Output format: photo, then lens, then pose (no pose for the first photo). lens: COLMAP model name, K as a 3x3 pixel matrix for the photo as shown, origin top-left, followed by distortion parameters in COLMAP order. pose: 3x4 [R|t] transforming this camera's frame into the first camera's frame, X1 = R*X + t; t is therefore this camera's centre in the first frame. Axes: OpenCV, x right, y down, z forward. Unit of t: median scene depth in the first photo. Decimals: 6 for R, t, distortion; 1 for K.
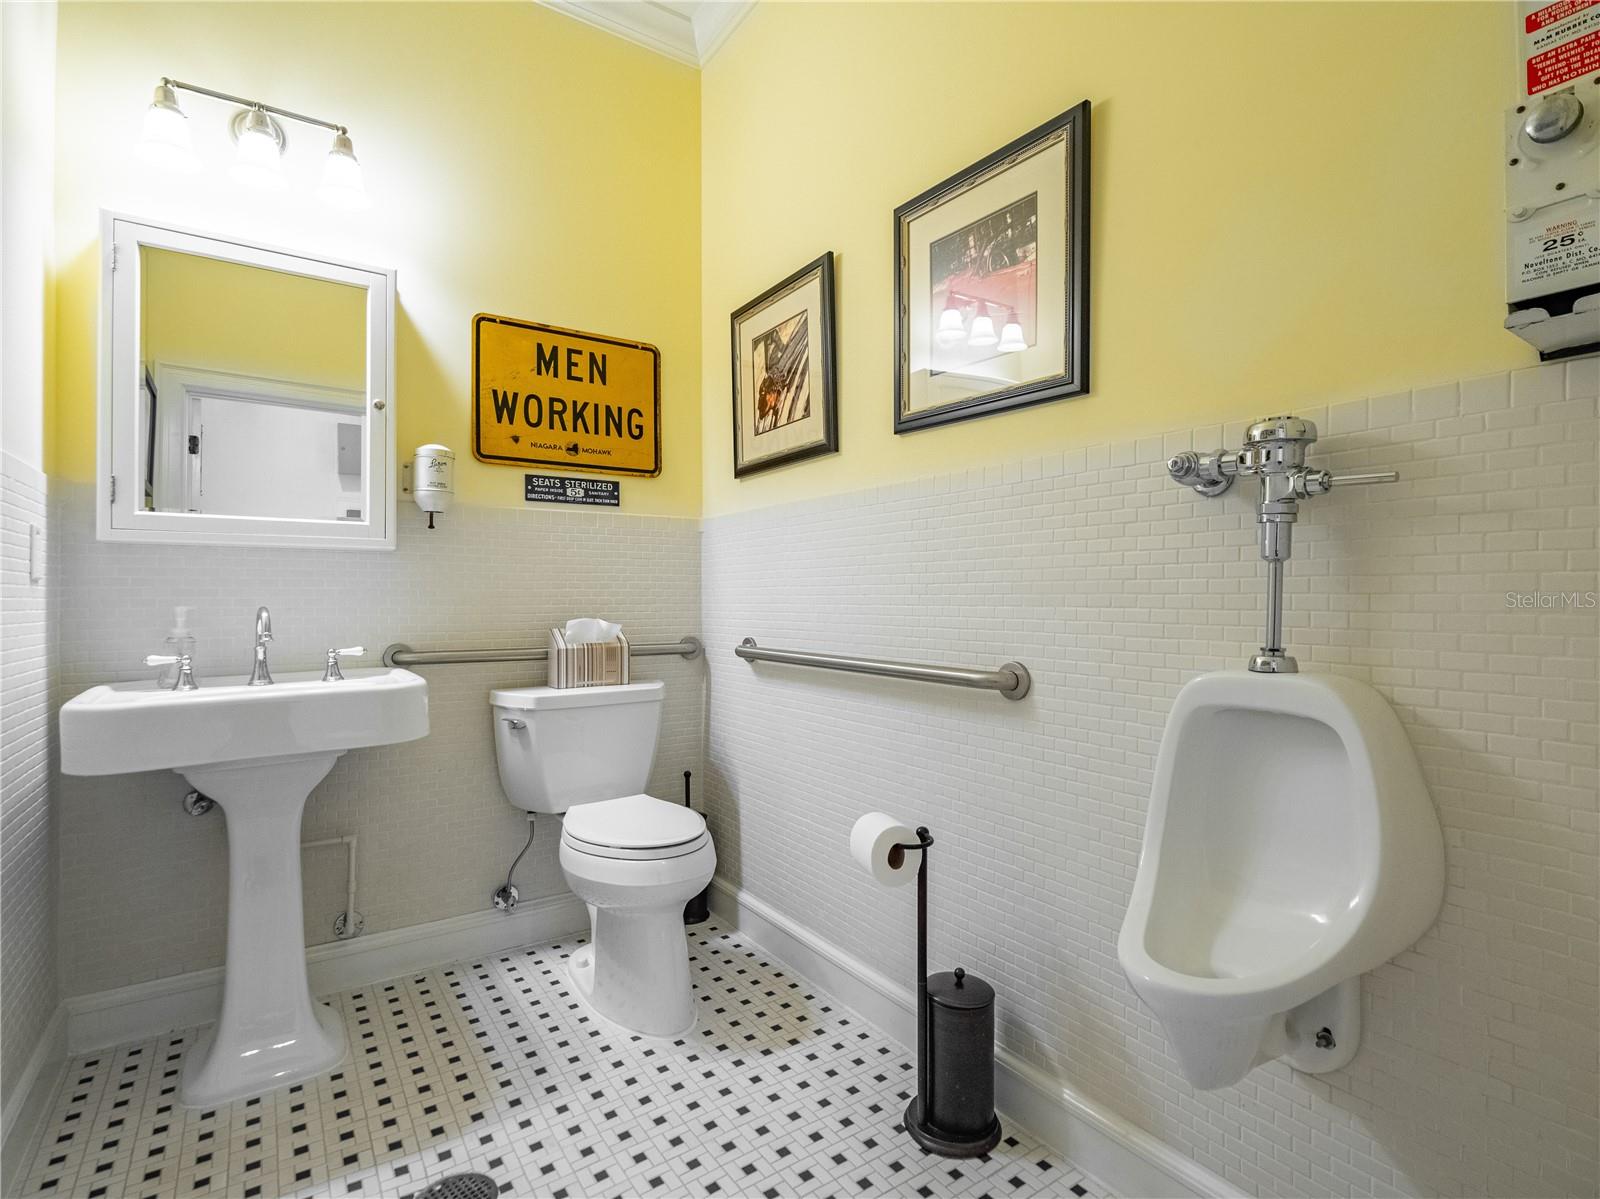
lens RADIAL K [[792.1, 0, 788.1], [0, 792.1, 599.9], [0, 0, 1]] dist [-0.006162, 0.001656]
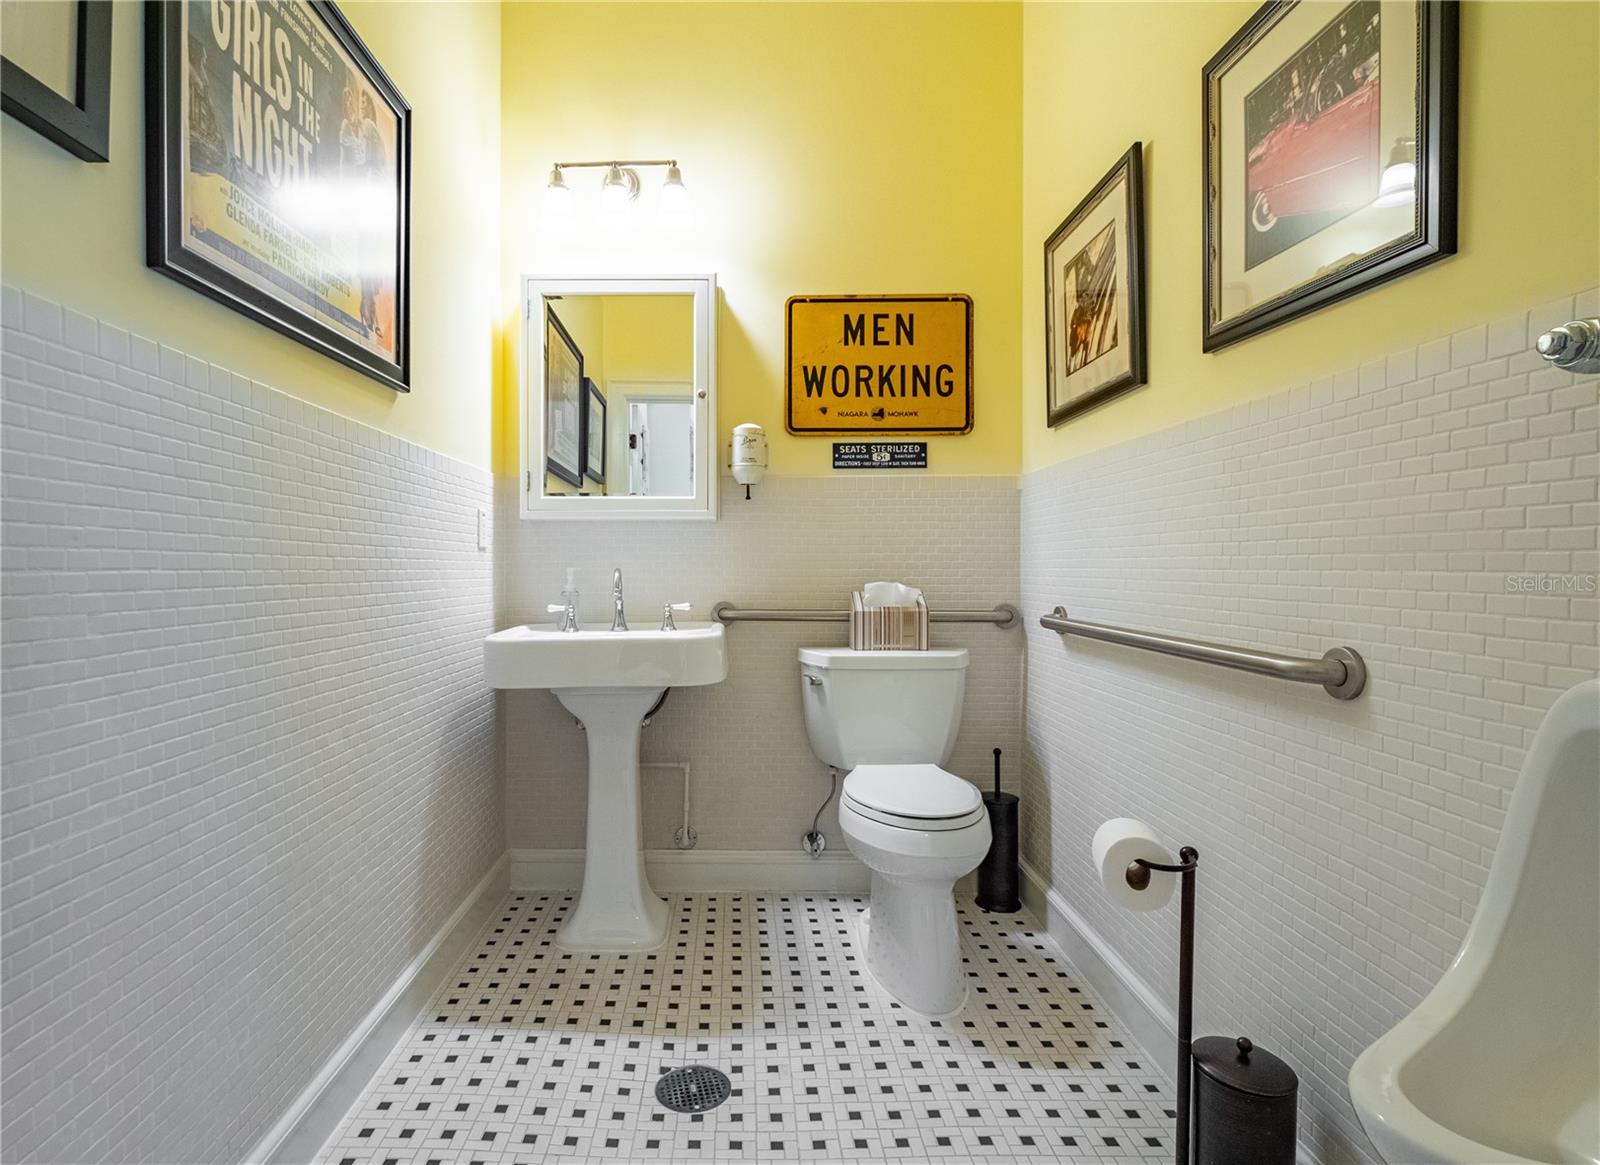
lens RADIAL K [[832.6, 0, 802.3], [0, 832.6, 585.0], [0, 0, 1]] dist [-0.004842, 0.000197]
pose [[0.816660, 0.013041, -0.576971, 0.305299], [-0.002726, 0.999821, 0.018739, 0.008648], [0.577112, -0.013730, 0.816550, 0.089250]]
